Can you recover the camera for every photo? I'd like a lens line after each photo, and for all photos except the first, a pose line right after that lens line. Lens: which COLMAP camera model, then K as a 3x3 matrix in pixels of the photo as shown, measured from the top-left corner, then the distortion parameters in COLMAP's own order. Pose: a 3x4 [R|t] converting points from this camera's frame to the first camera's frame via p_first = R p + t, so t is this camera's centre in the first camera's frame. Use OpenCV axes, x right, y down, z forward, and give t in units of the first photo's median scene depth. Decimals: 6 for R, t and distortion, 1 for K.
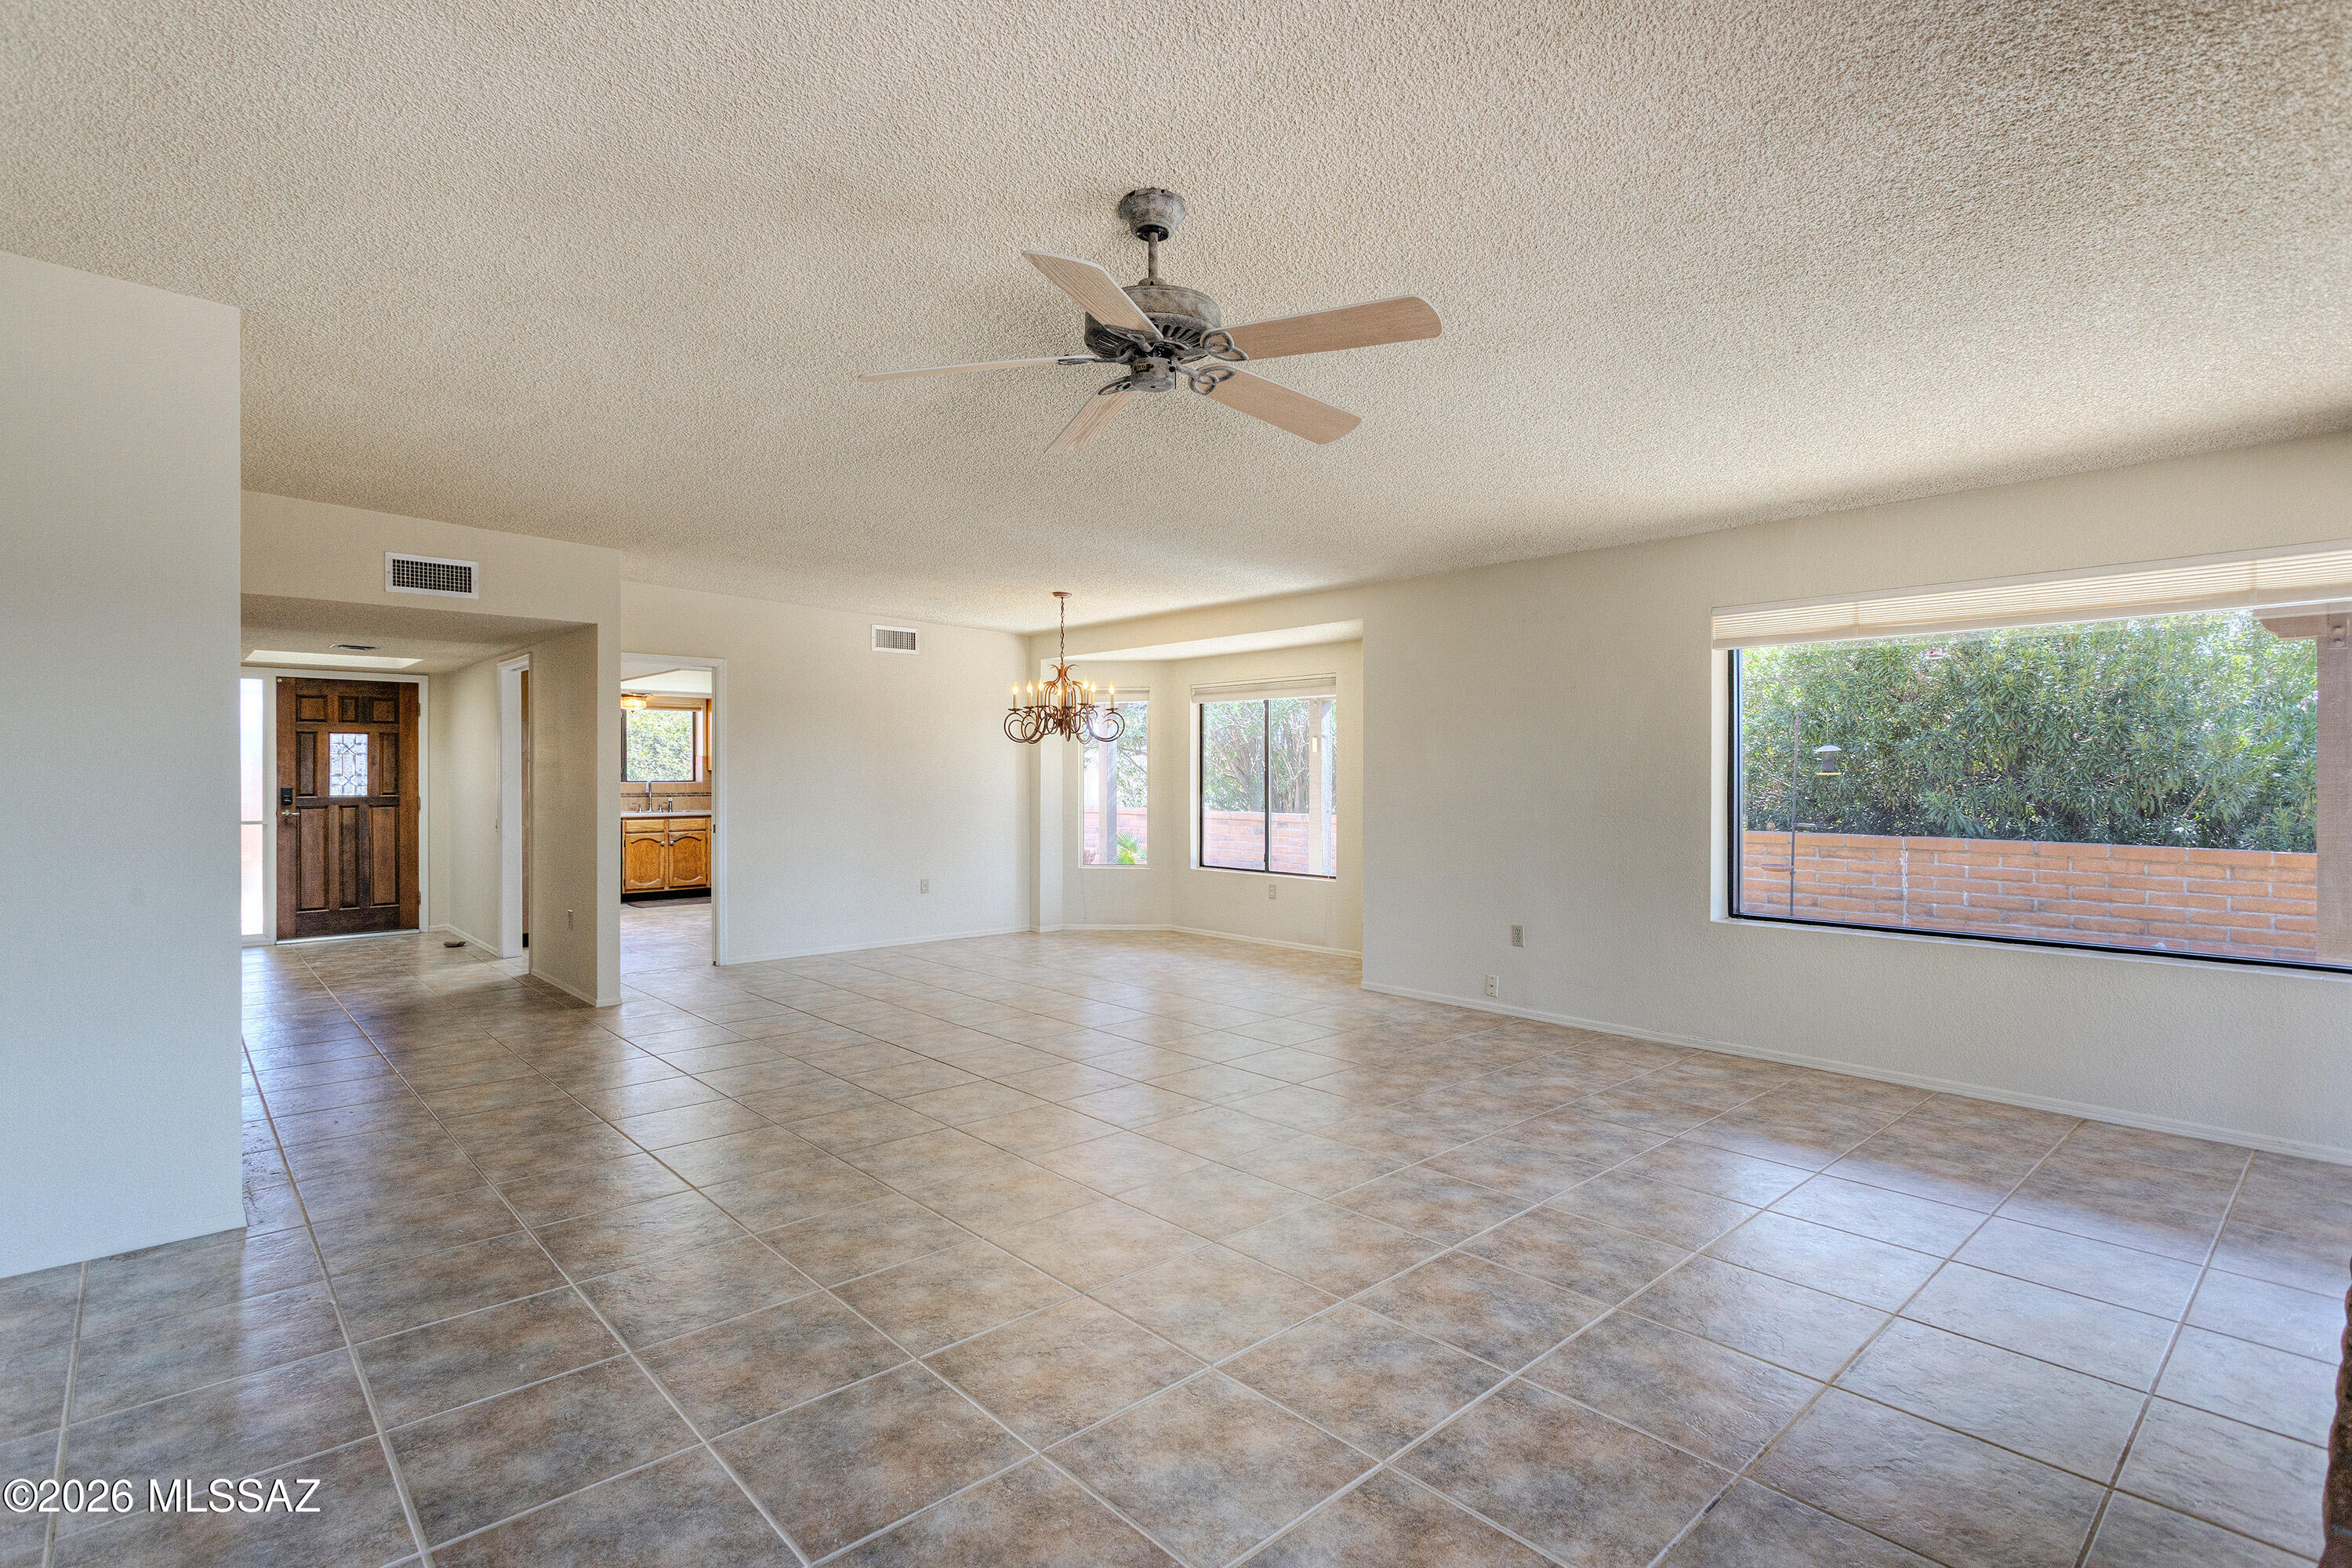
lens RADIAL K [[1121.3, 0, 1171.0], [0, 1121.3, 772.0], [0, 0, 1]] dist [0.002243, -0.000110]
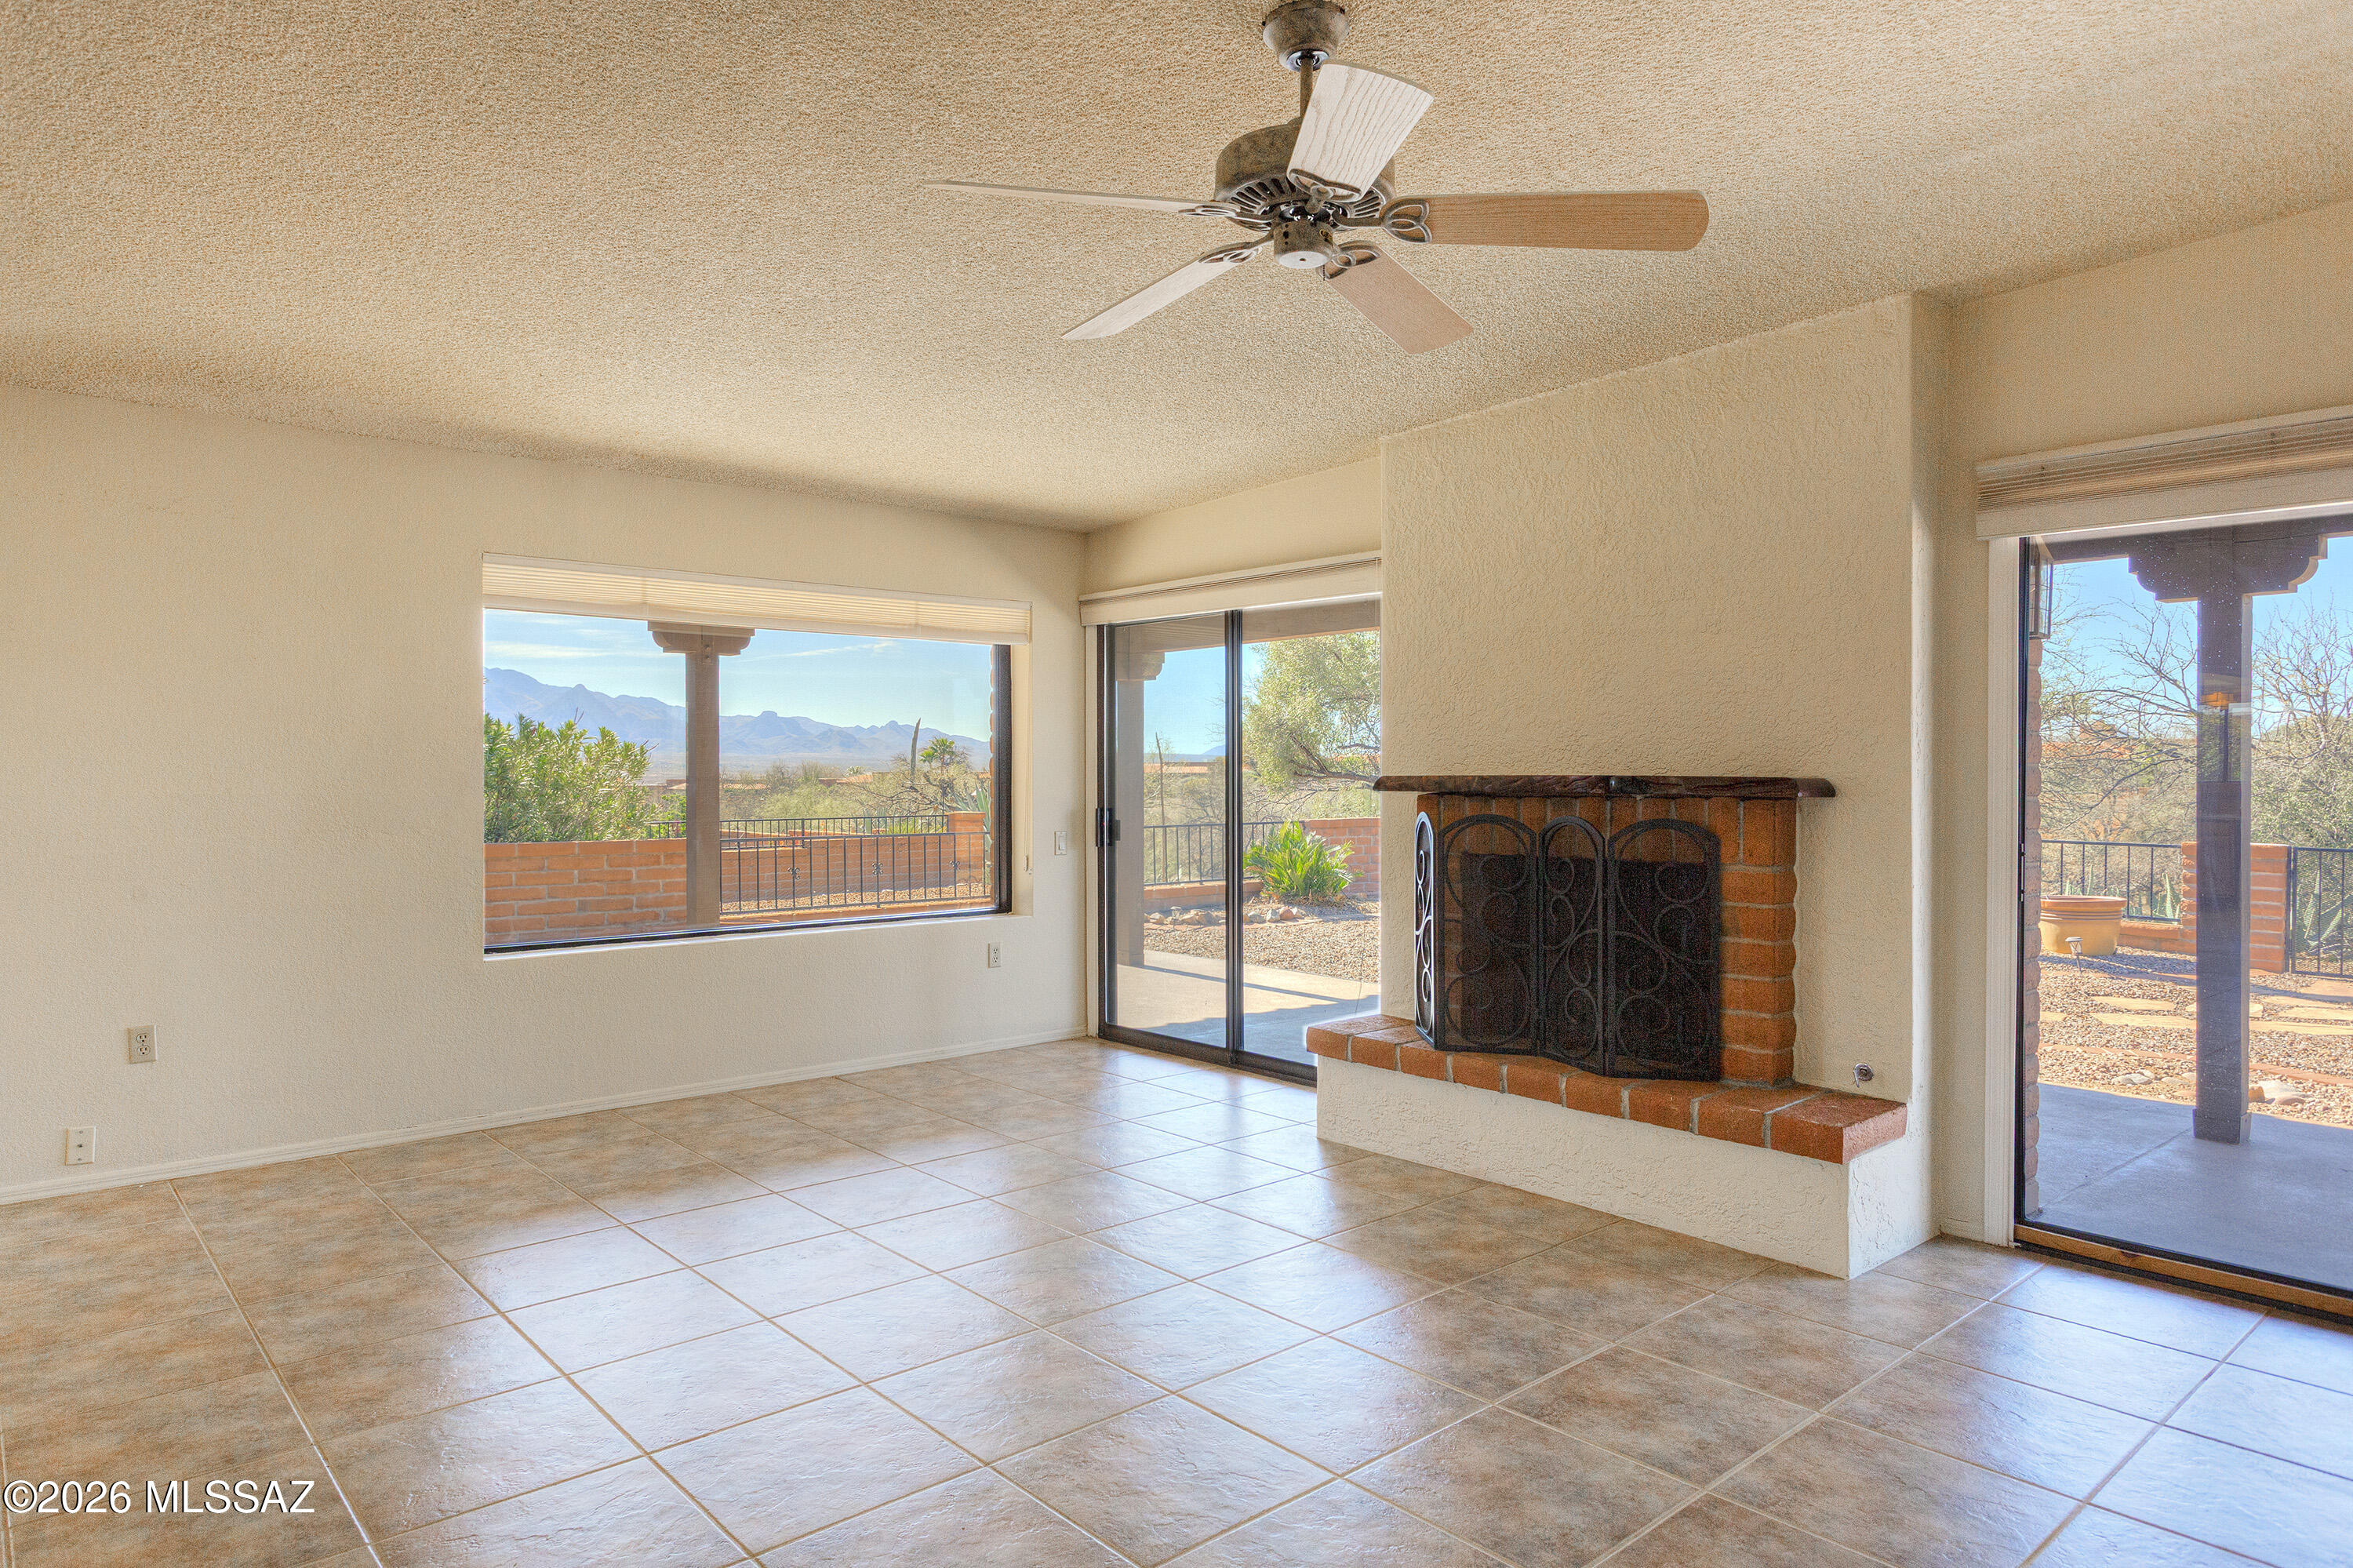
lens RADIAL K [[1405.4, 0, 1168.7], [0, 1405.4, 787.0], [0, 0, 1]] dist [-0.009186, 0.001359]
pose [[0.017345, -0.011982, 0.999778, -0.550659], [-0.001744, 0.999926, 0.012014, 0.003027], [-0.999848, -0.001952, 0.017323, 0.613321]]
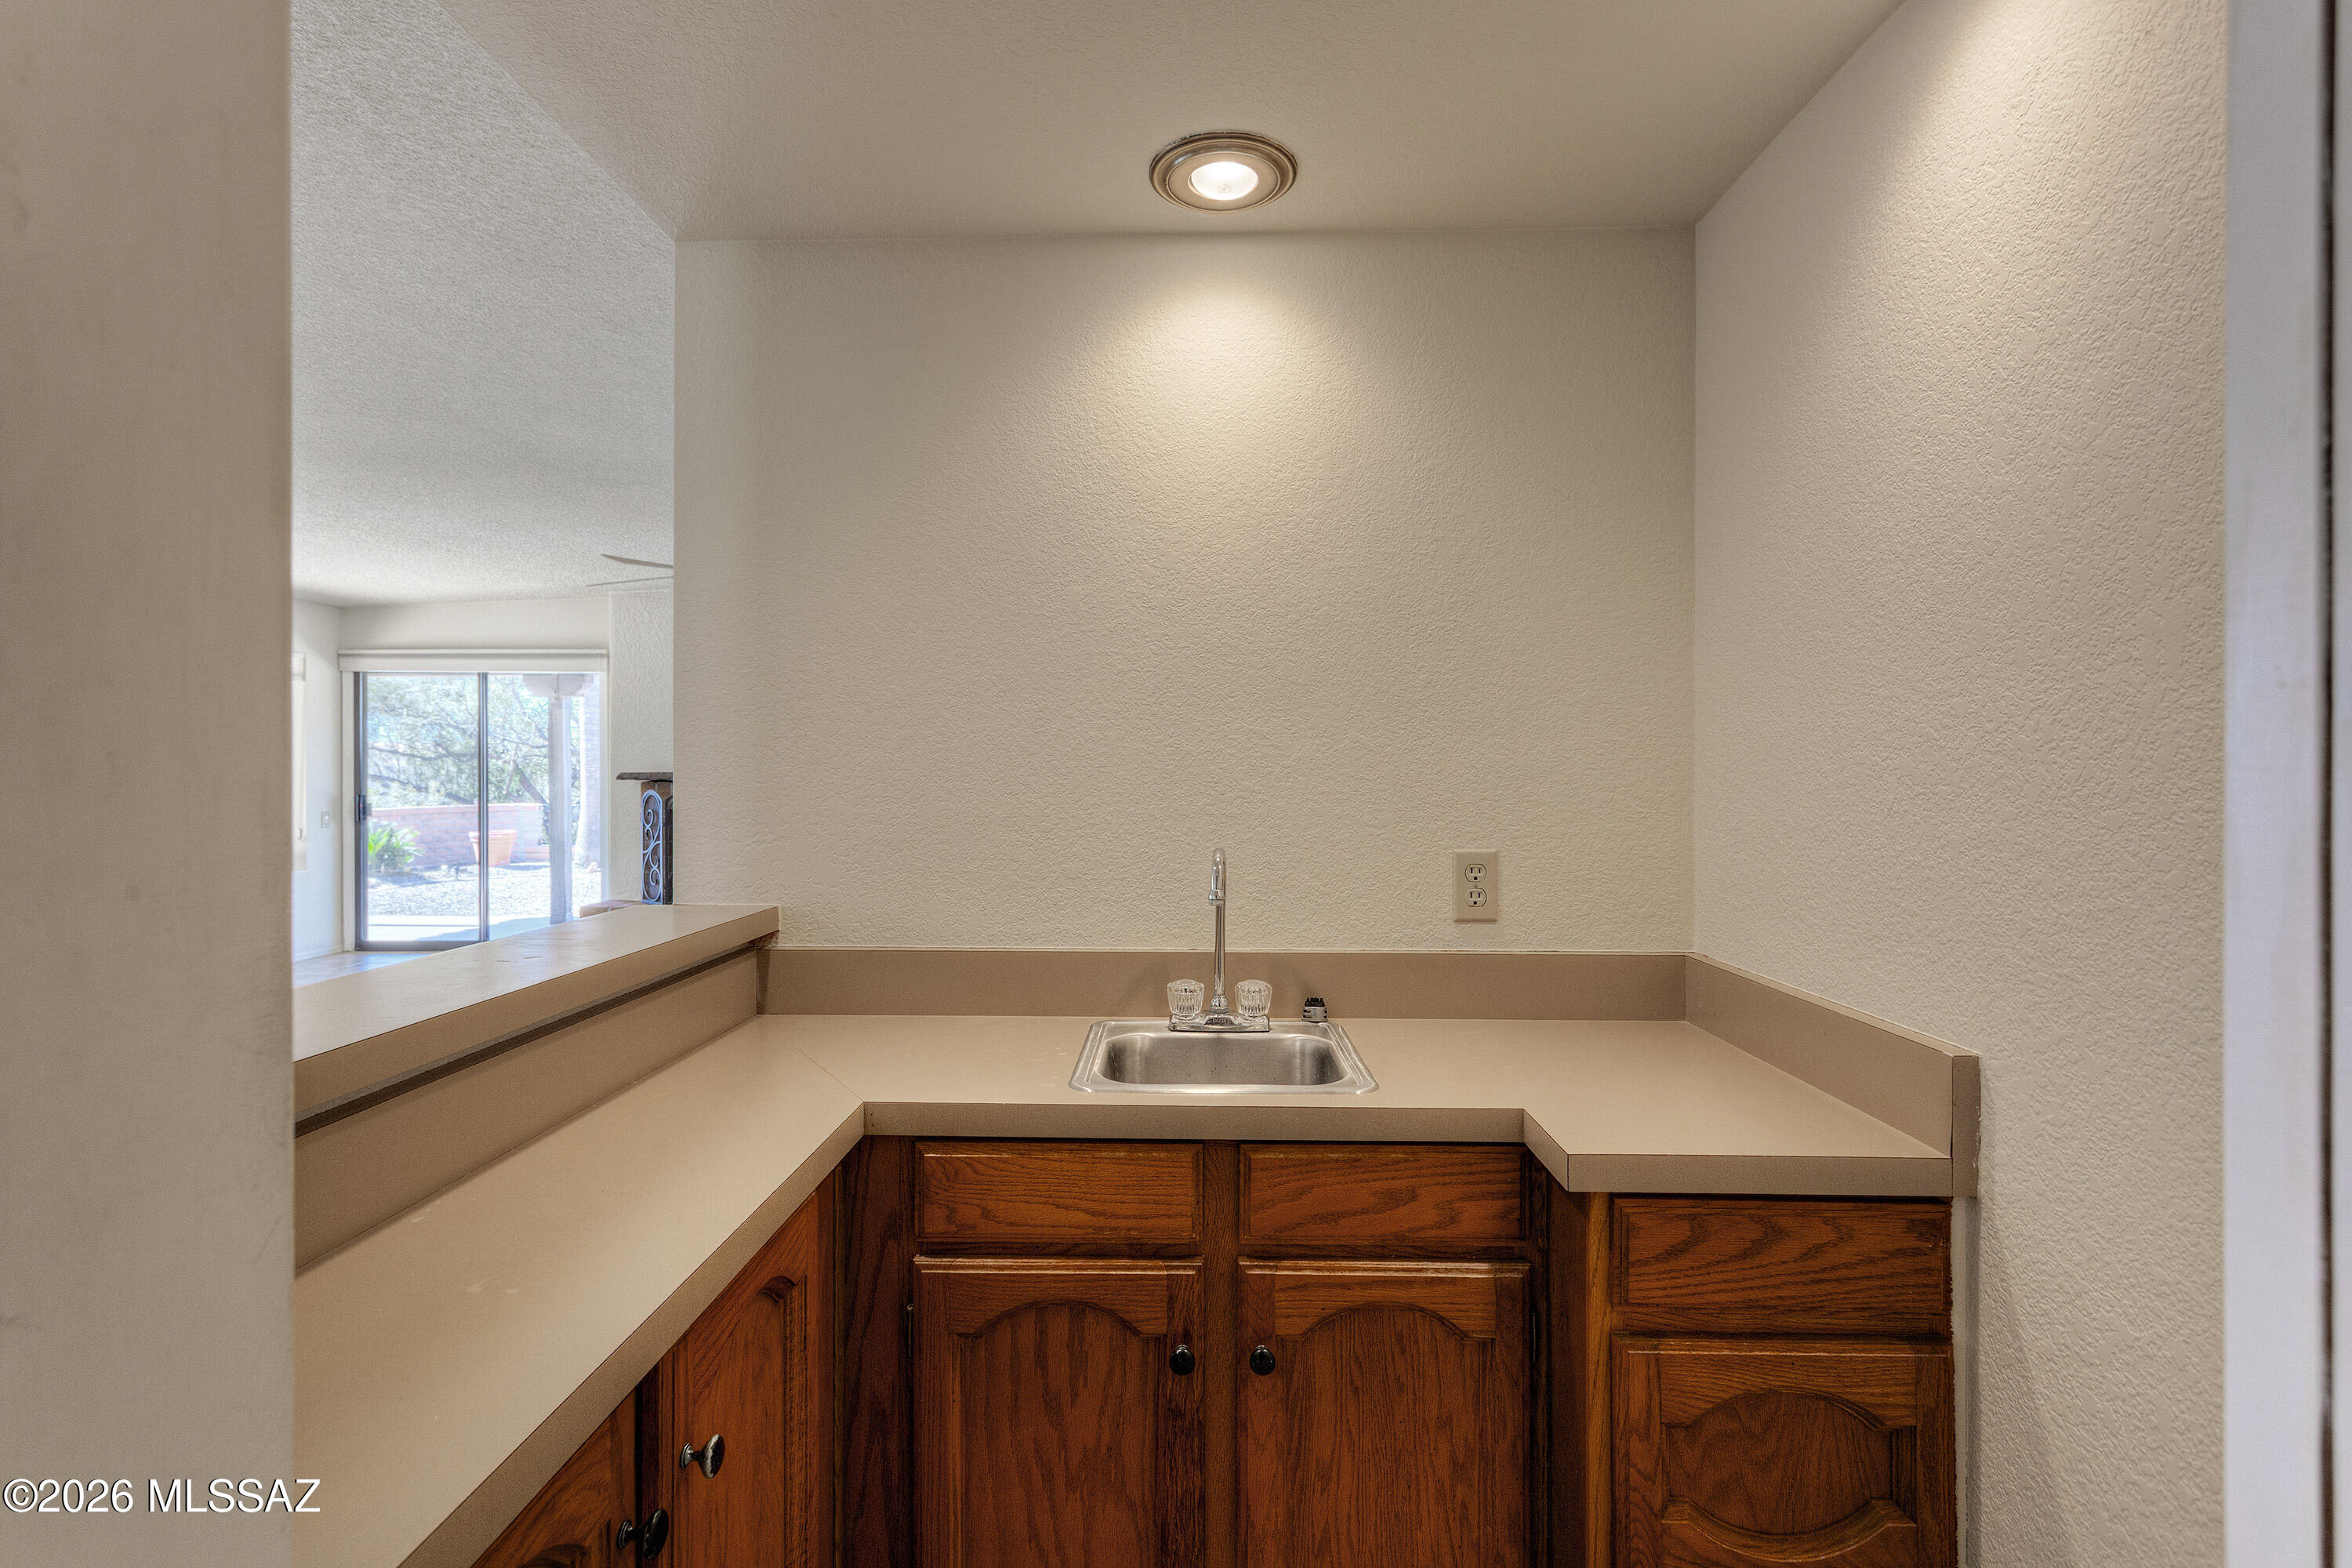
lens RADIAL K [[1121.3, 0, 1166.4], [0, 1121.3, 775.4], [0, 0, 1]] dist [0.002243, -0.000110]
pose [[-0.721024, -0.004569, 0.692895, -1.210847], [-0.001488, 0.999986, 0.005045, 0.001808], [-0.692909, 0.002606, -0.721021, 1.111948]]
